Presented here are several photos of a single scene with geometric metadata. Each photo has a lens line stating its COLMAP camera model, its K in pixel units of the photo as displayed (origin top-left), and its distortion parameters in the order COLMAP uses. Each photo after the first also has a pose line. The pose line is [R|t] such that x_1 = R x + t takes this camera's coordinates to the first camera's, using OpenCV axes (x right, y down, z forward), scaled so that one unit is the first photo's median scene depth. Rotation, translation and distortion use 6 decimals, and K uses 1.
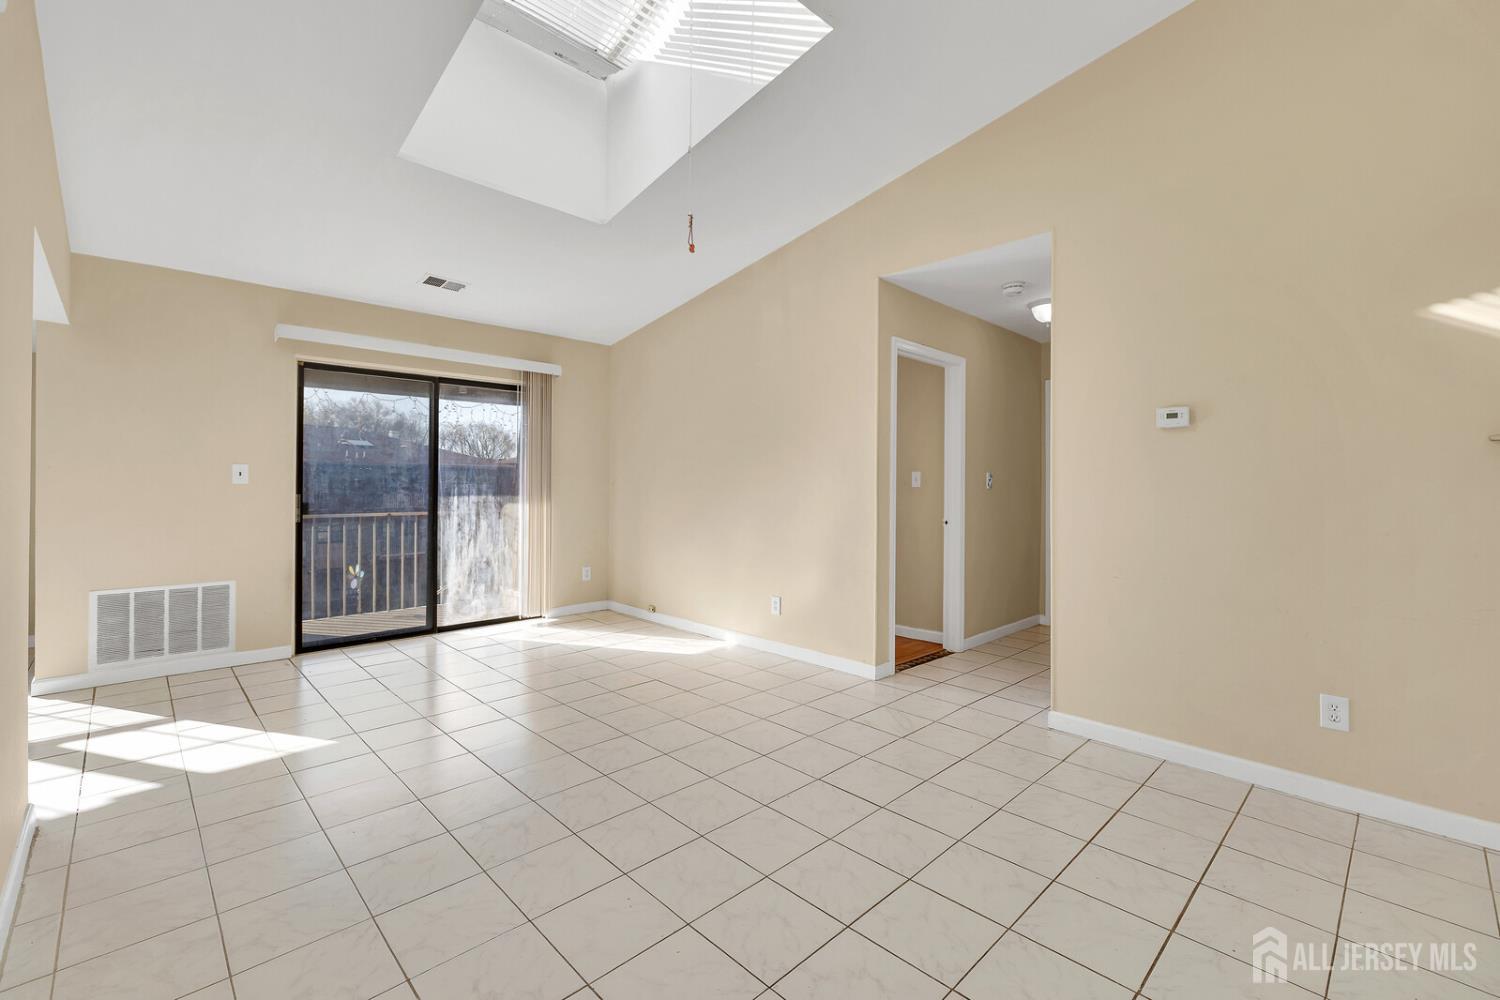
lens RADIAL K [[633.7, 0, 752.1], [0, 633.7, 489.5], [0, 0, 1]] dist [-0.002892, 0.000527]
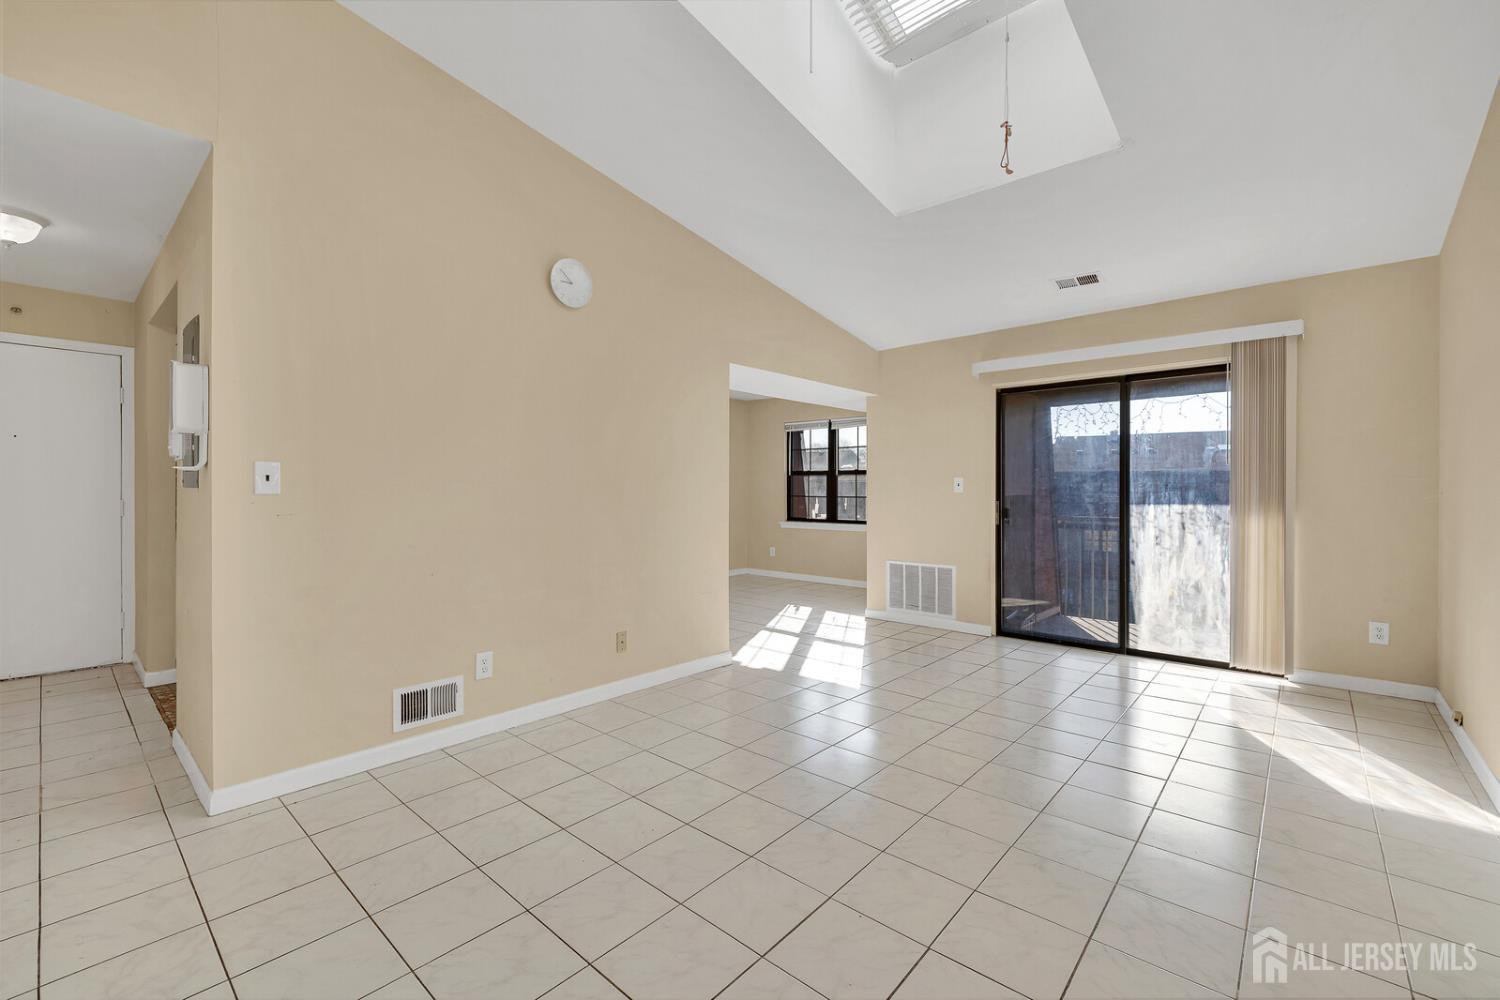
lens RADIAL K [[633.7, 0, 755.4], [0, 633.7, 489.7], [0, 0, 1]] dist [-0.002892, 0.000527]
pose [[0.078071, -0.010433, -0.996893, 0.392903], [-0.007099, 0.999914, -0.011020, 0.002581], [0.996923, 0.007938, 0.077990, 0.414847]]
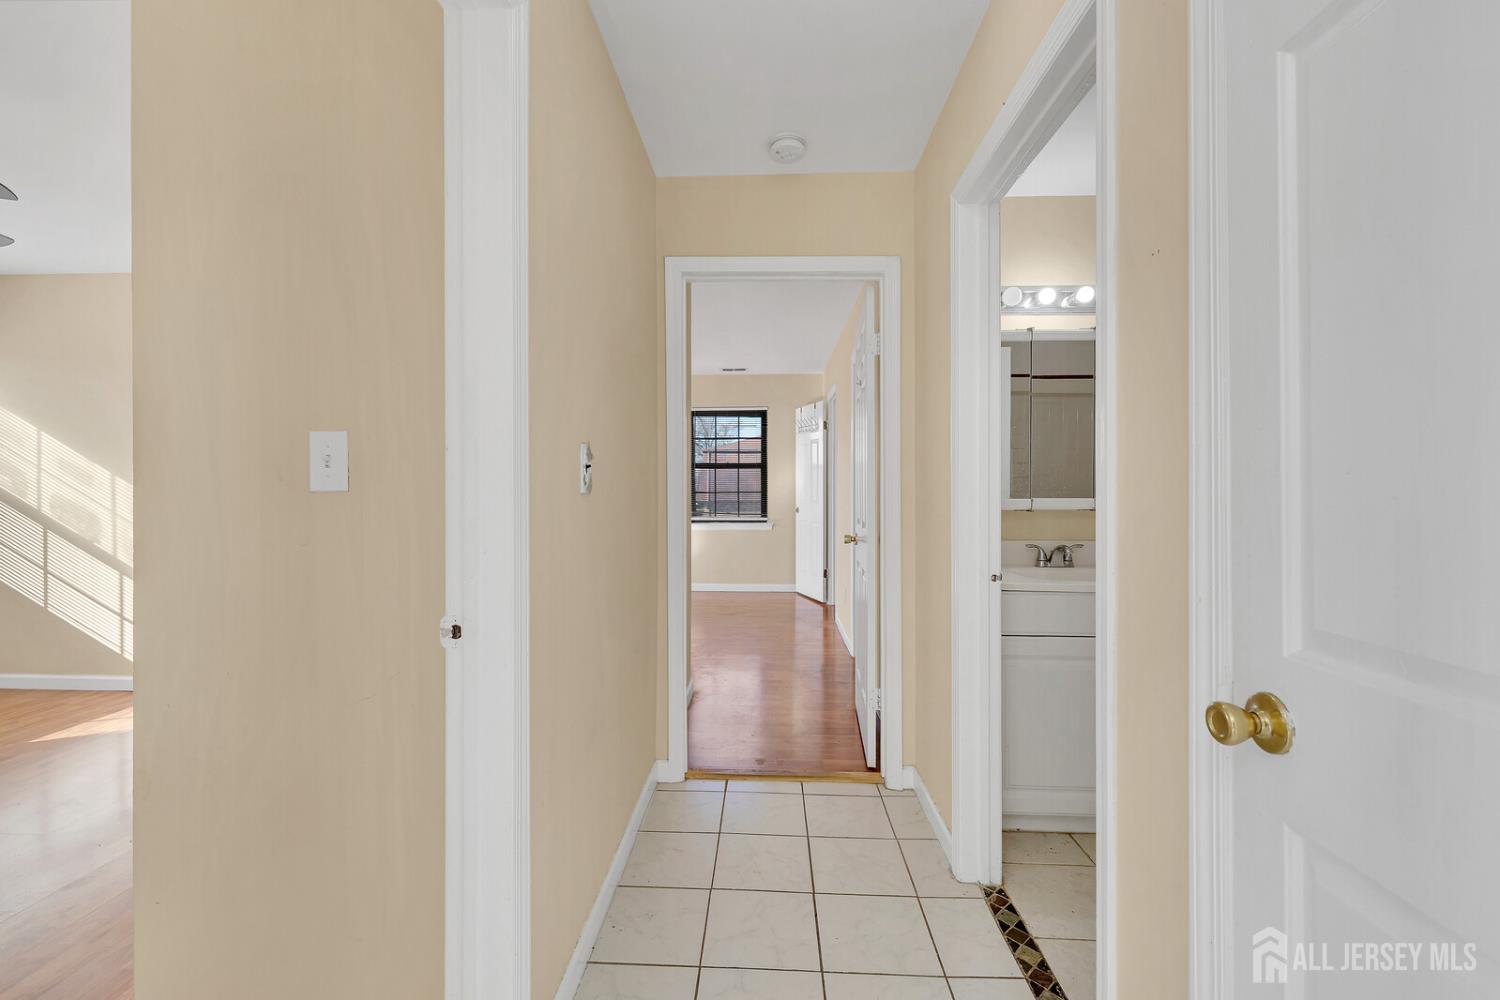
lens RADIAL K [[657.4, 0, 747.2], [0, 657.4, 492.5], [0, 0, 1]] dist [0.000088, 0.000015]
pose [[0.734713, -0.014722, 0.678219, 0.217260], [0.012055, 0.999890, 0.008646, -0.003553], [-0.678271, 0.001823, 0.734809, 0.736641]]
